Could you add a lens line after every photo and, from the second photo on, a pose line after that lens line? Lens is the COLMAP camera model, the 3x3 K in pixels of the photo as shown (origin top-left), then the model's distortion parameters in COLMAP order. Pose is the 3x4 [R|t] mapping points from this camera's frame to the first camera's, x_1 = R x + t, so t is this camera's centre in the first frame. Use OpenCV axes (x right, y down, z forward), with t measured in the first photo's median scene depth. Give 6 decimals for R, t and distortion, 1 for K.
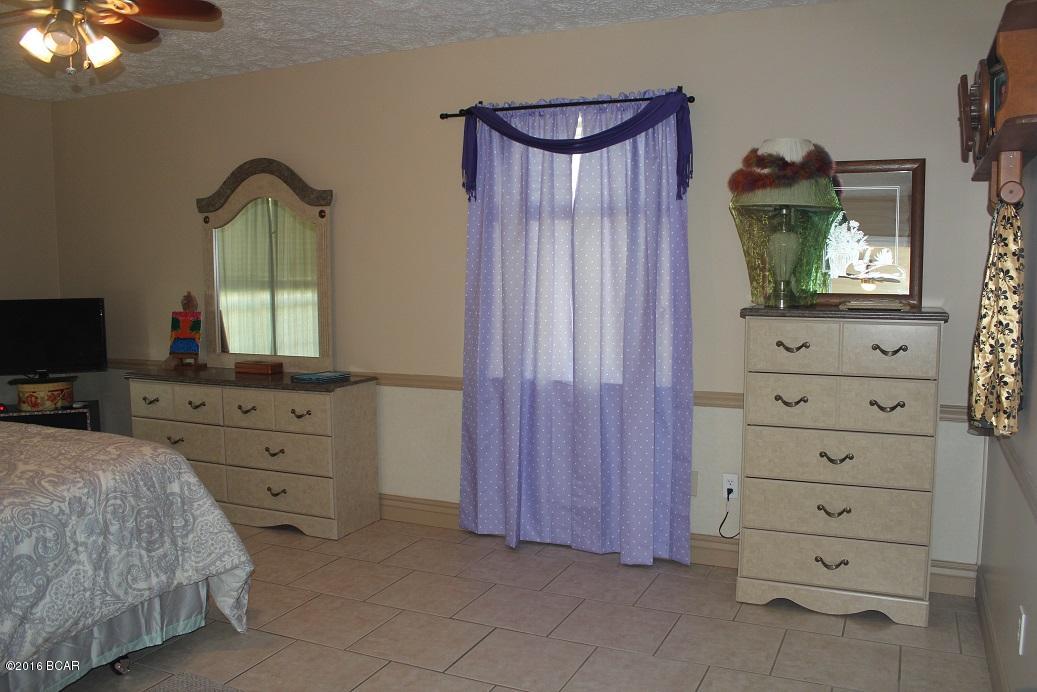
lens RADIAL K [[855.3, 0, 516.2], [0, 855.3, 348.1], [0, 0, 1]] dist [-0.157661, 0.155951]
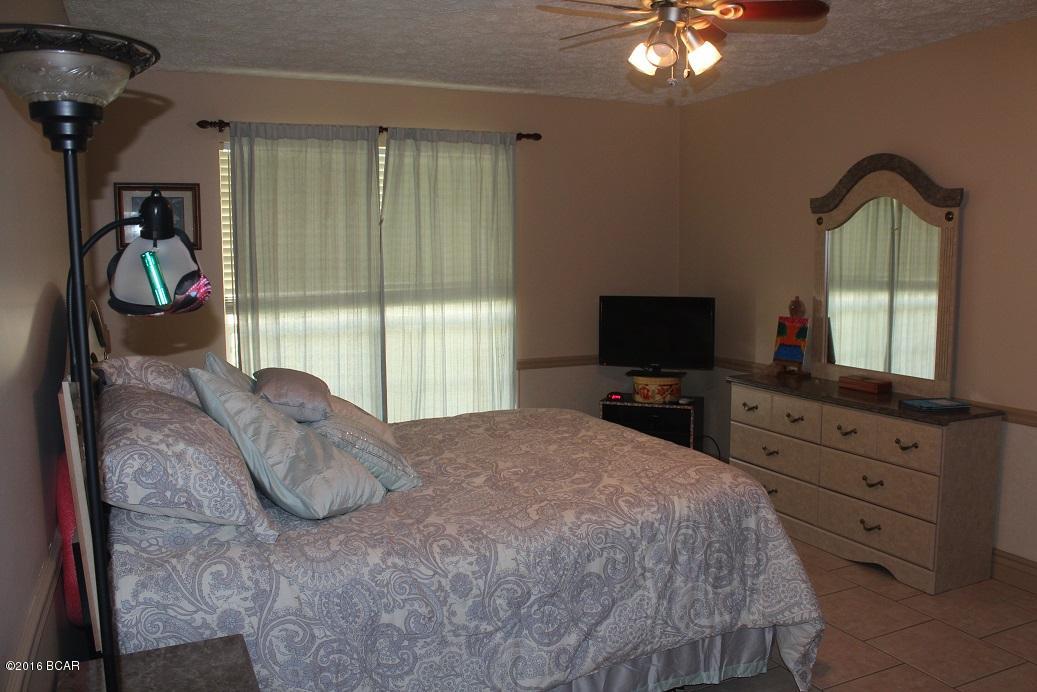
lens RADIAL K [[847.1, 0, 530.0], [0, 847.1, 348.4], [0, 0, 1]] dist [-0.167387, 0.130280]
pose [[0.763245, 0.074717, -0.641774, -0.017539], [-0.061692, 0.997180, 0.042726, -0.049415], [0.643157, 0.006982, 0.765703, 0.130987]]
